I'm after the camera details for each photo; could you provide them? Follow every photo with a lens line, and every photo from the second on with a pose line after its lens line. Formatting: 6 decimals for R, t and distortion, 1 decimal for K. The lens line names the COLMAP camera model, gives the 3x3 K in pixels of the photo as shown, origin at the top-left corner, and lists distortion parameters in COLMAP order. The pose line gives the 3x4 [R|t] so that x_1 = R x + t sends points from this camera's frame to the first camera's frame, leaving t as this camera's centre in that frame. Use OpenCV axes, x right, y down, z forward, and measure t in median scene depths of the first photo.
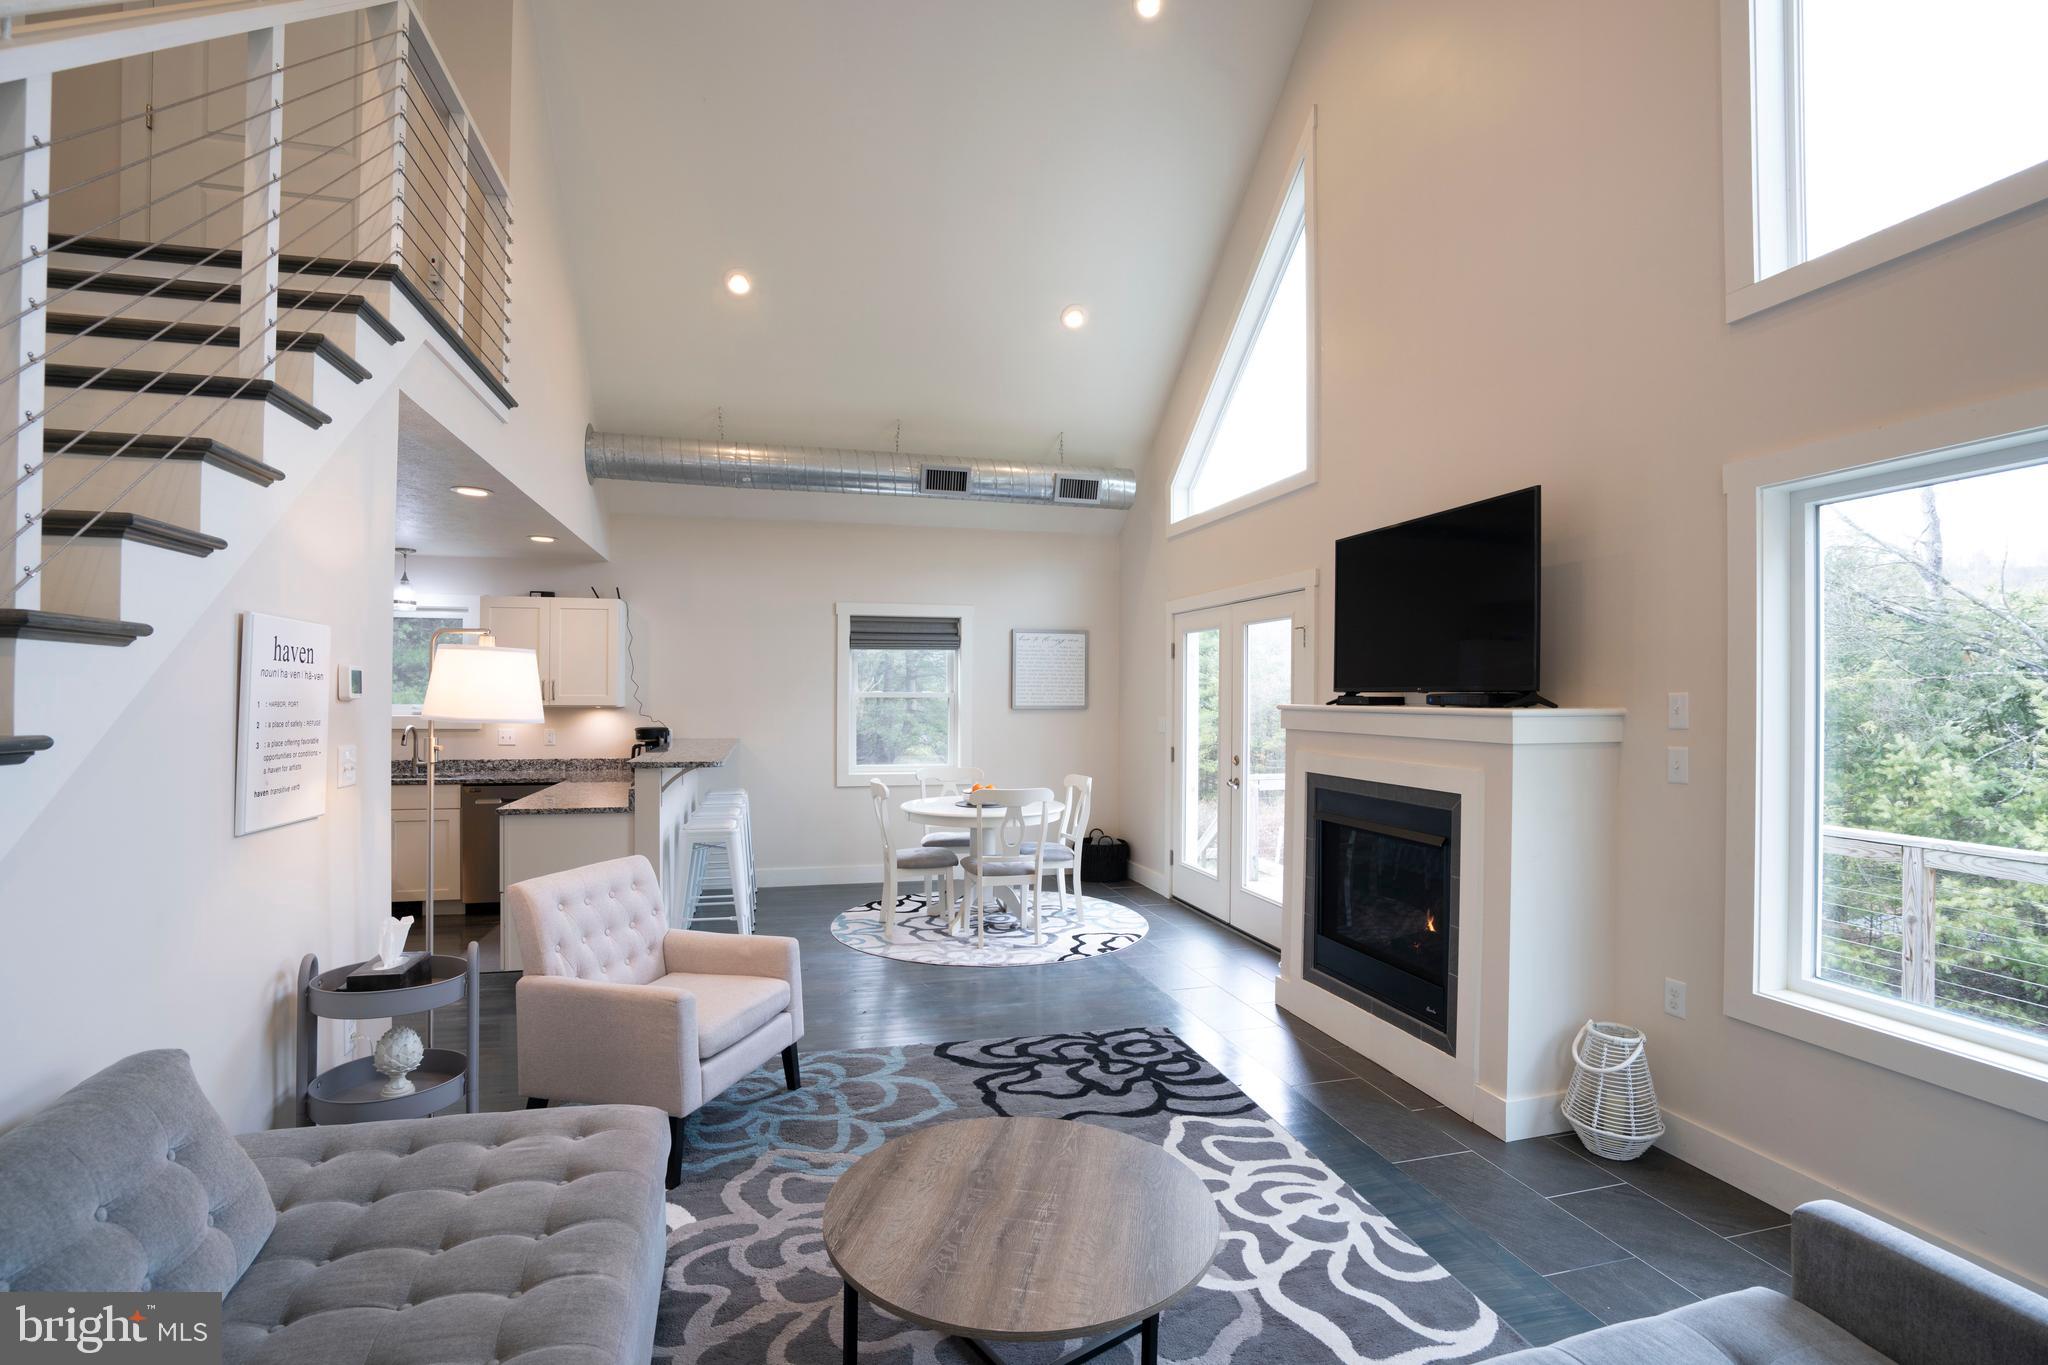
lens RADIAL K [[946.1, 0, 1018.2], [0, 946.1, 691.2], [0, 0, 1]] dist [-0.066225, 0.028812]
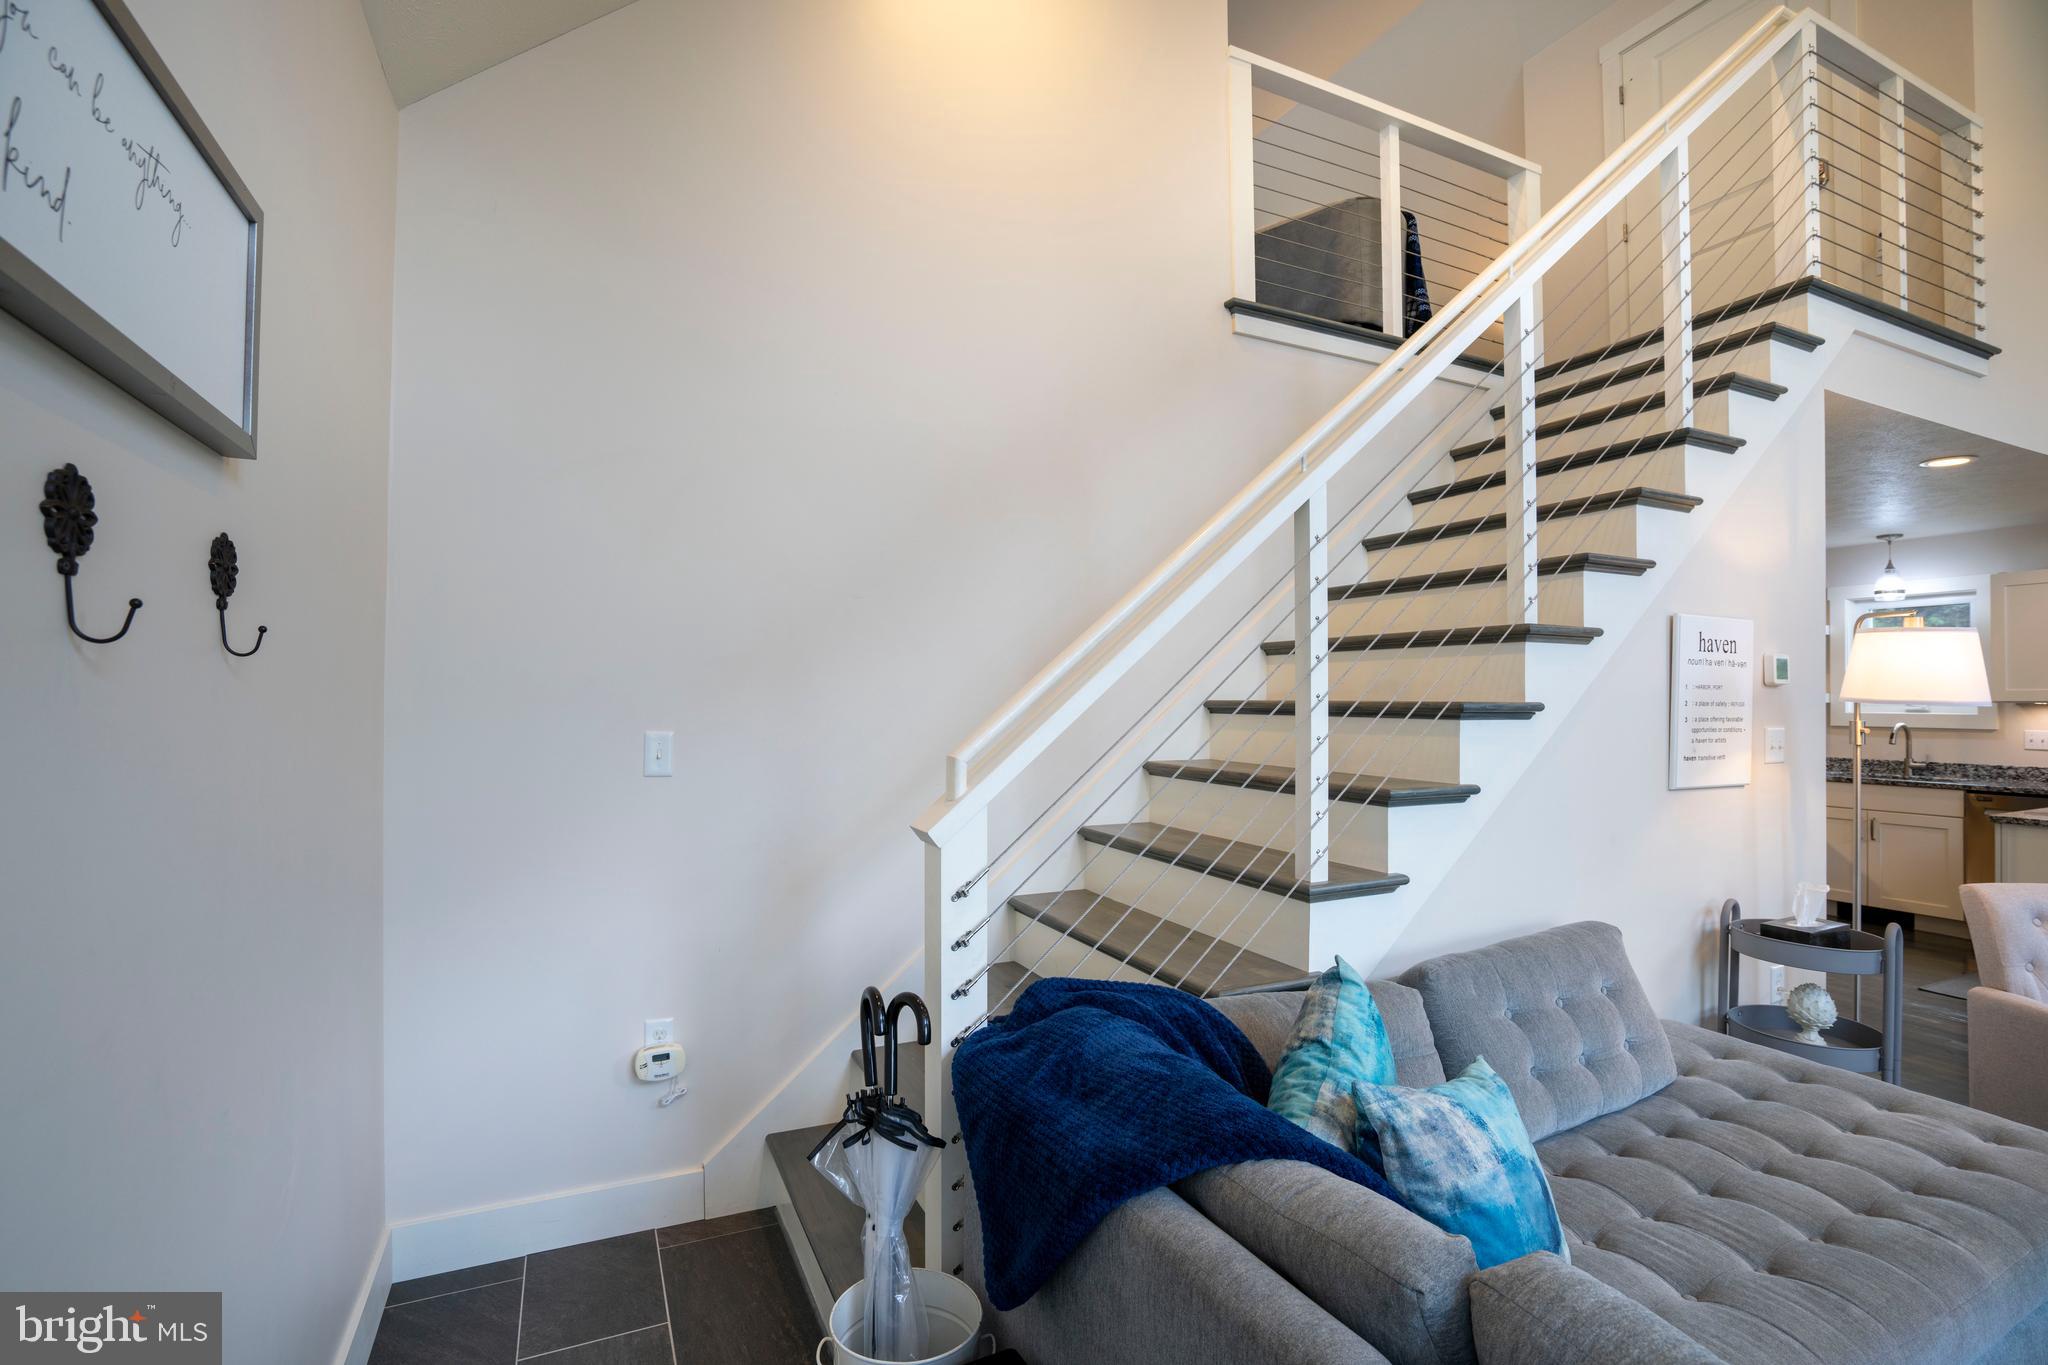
lens RADIAL K [[943.1, 0, 1019.2], [0, 943.1, 691.2], [0, 0, 1]] dist [-0.053510, 0.018727]
pose [[0.186122, -0.013546, -0.982433, 0.135242], [0.007015, 0.999898, -0.012458, 0.016763], [0.982502, -0.004573, 0.186198, -0.074282]]
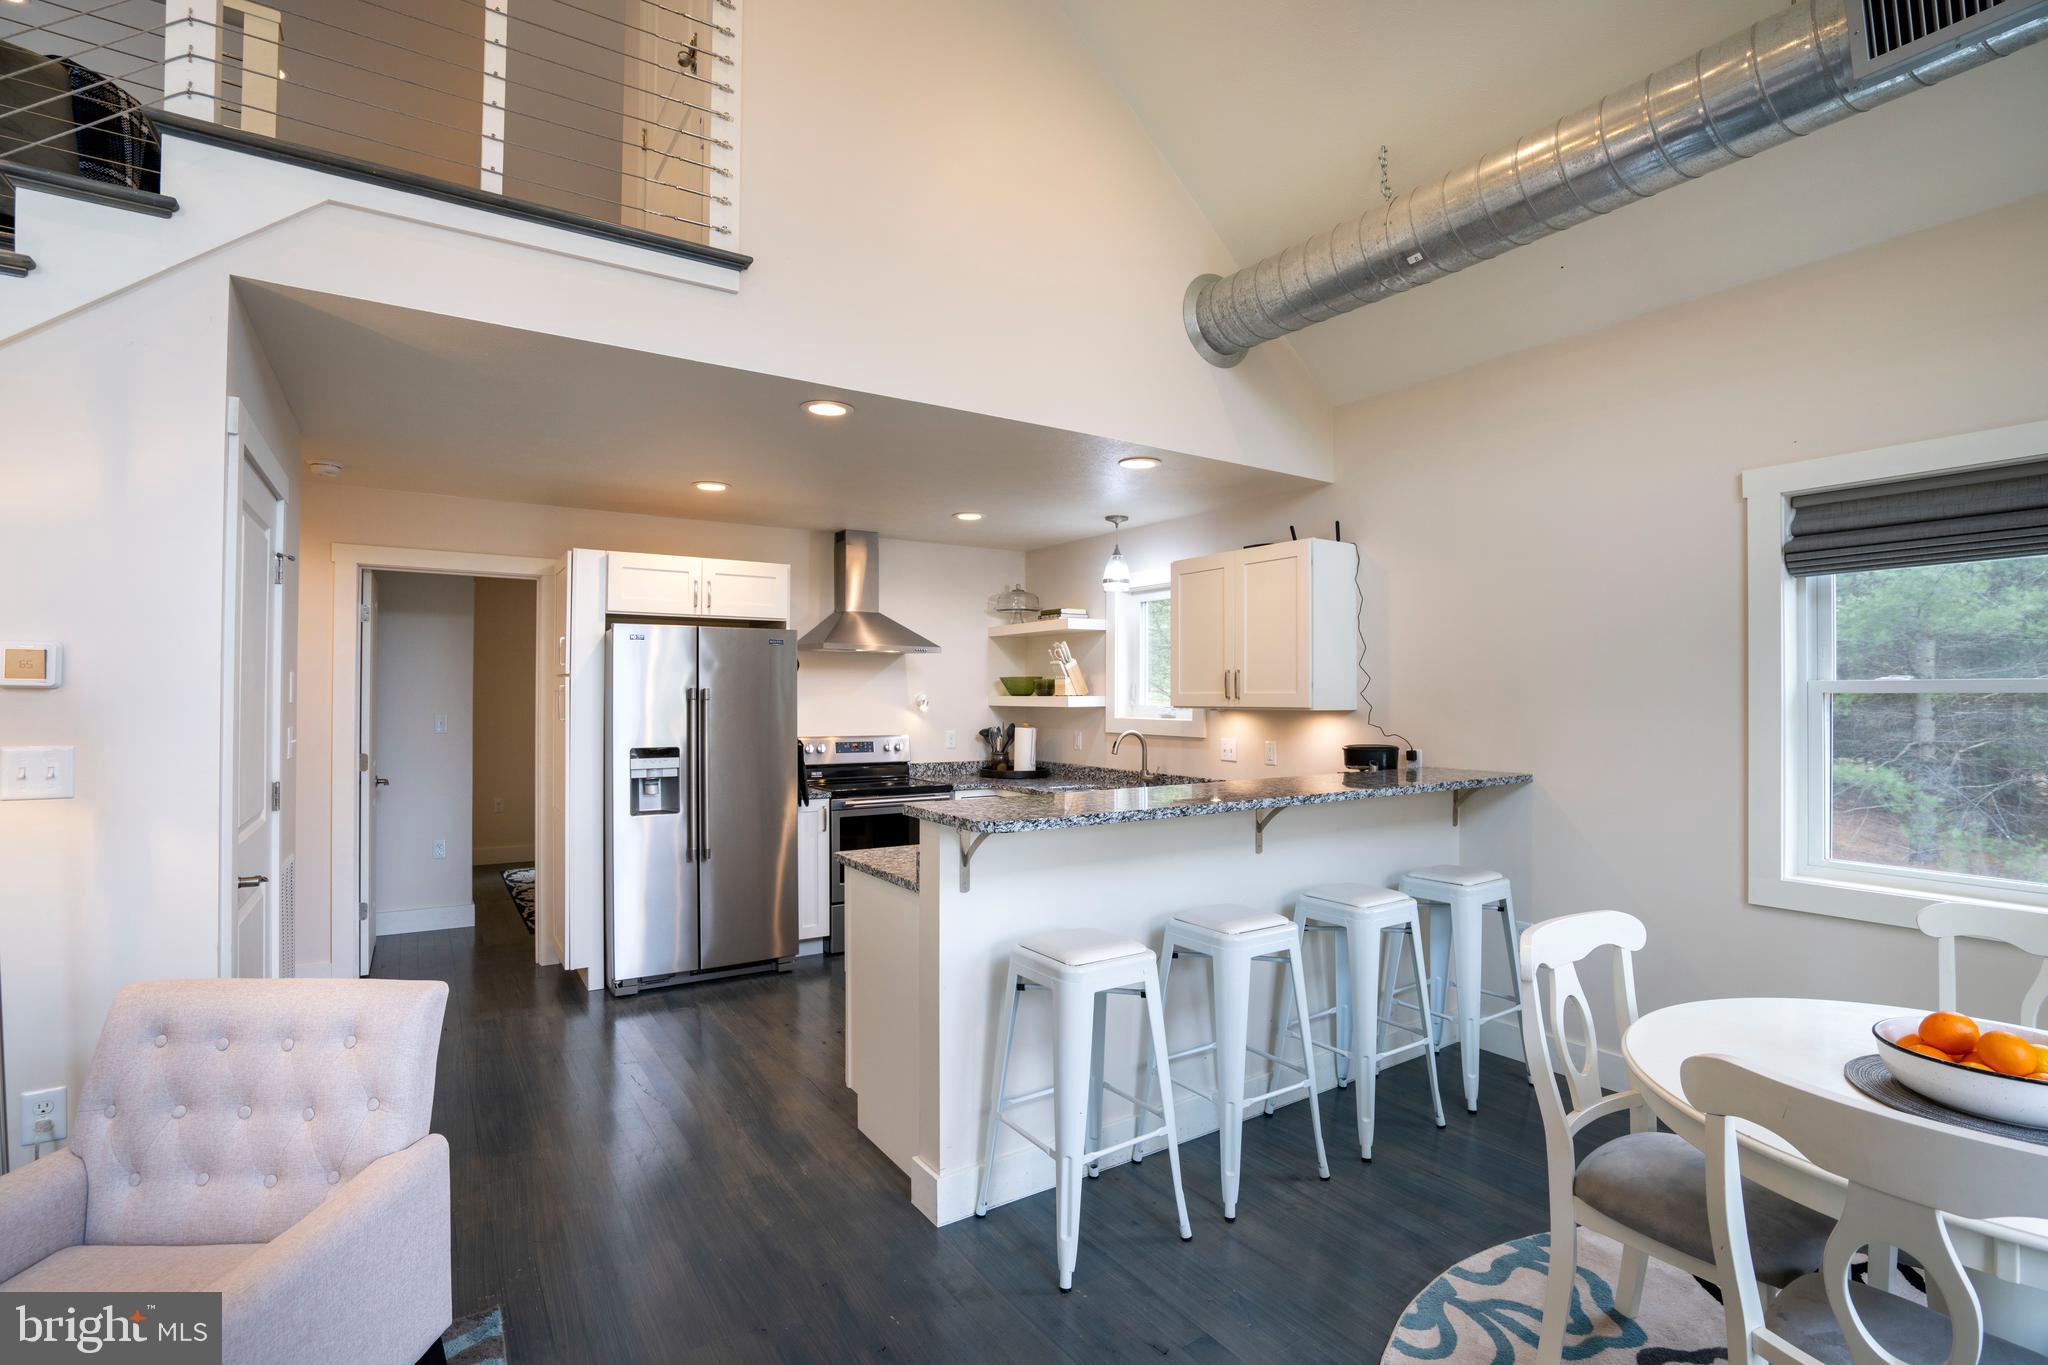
lens RADIAL K [[946.0, 0, 1017.7], [0, 946.0, 689.1], [0, 0, 1]] dist [-0.062960, 0.023472]
pose [[0.318410, -0.011655, -0.947881, 0.184611], [0.004047, 0.999932, -0.010936, 0.015726], [0.947944, -0.000354, 0.318436, 1.082599]]
